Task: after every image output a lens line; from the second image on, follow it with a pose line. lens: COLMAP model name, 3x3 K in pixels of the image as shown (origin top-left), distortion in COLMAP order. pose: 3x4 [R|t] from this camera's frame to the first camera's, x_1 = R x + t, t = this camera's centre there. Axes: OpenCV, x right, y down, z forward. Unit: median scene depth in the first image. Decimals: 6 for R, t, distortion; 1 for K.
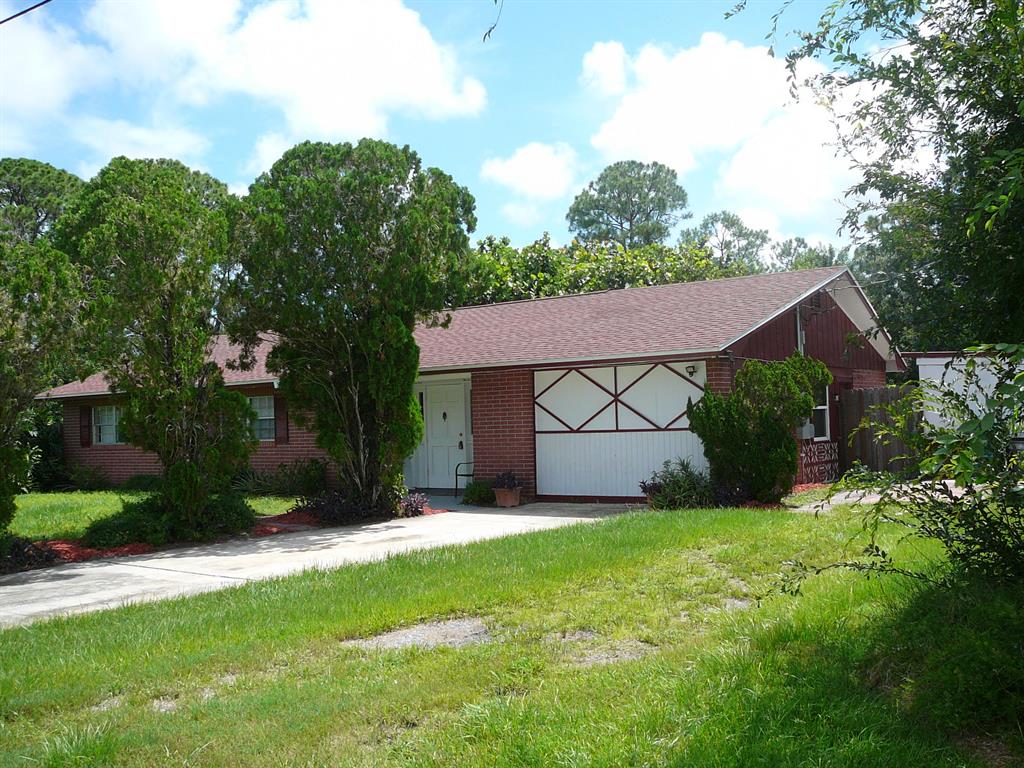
lens RADIAL K [[1052.3, 0, 504.8], [0, 1052.3, 382.7], [0, 0, 1]] dist [-0.052873, 0.000000]
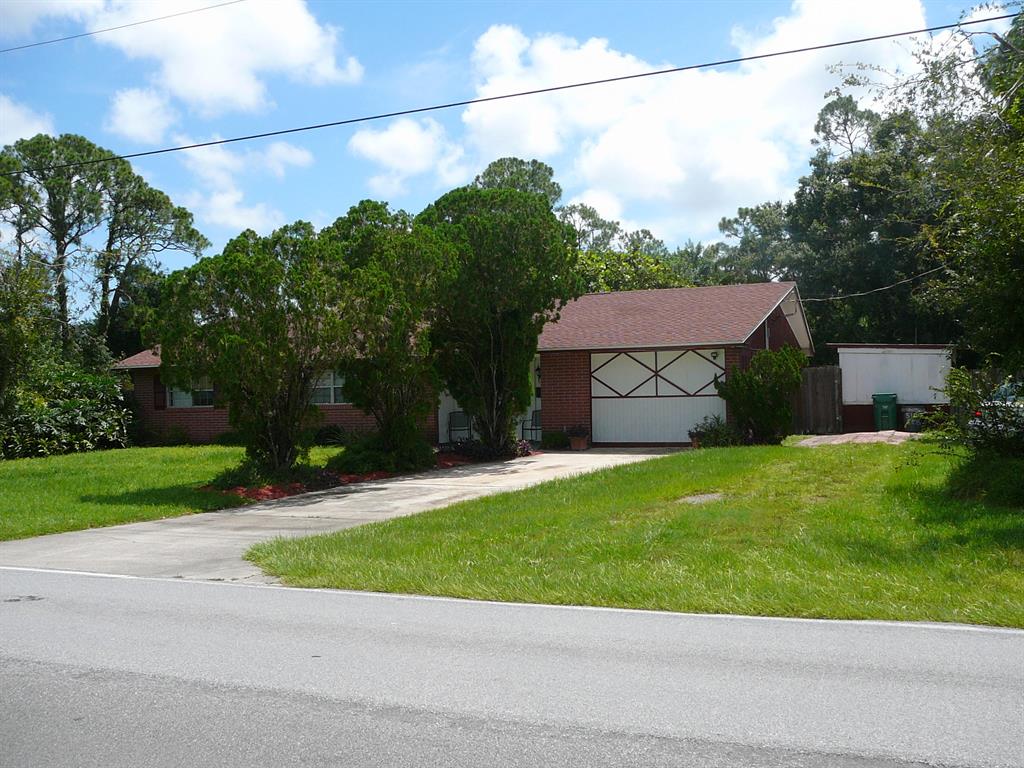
lens RADIAL K [[1052.3, 0, 518.5], [0, 1052.3, 386.3], [0, 0, 1]] dist [-0.052873, 0.000000]
pose [[0.979814, 0.007826, 0.199756, -0.353288], [-0.013670, 0.999517, 0.027896, -0.005242], [-0.199441, -0.030063, 0.979449, -0.353722]]
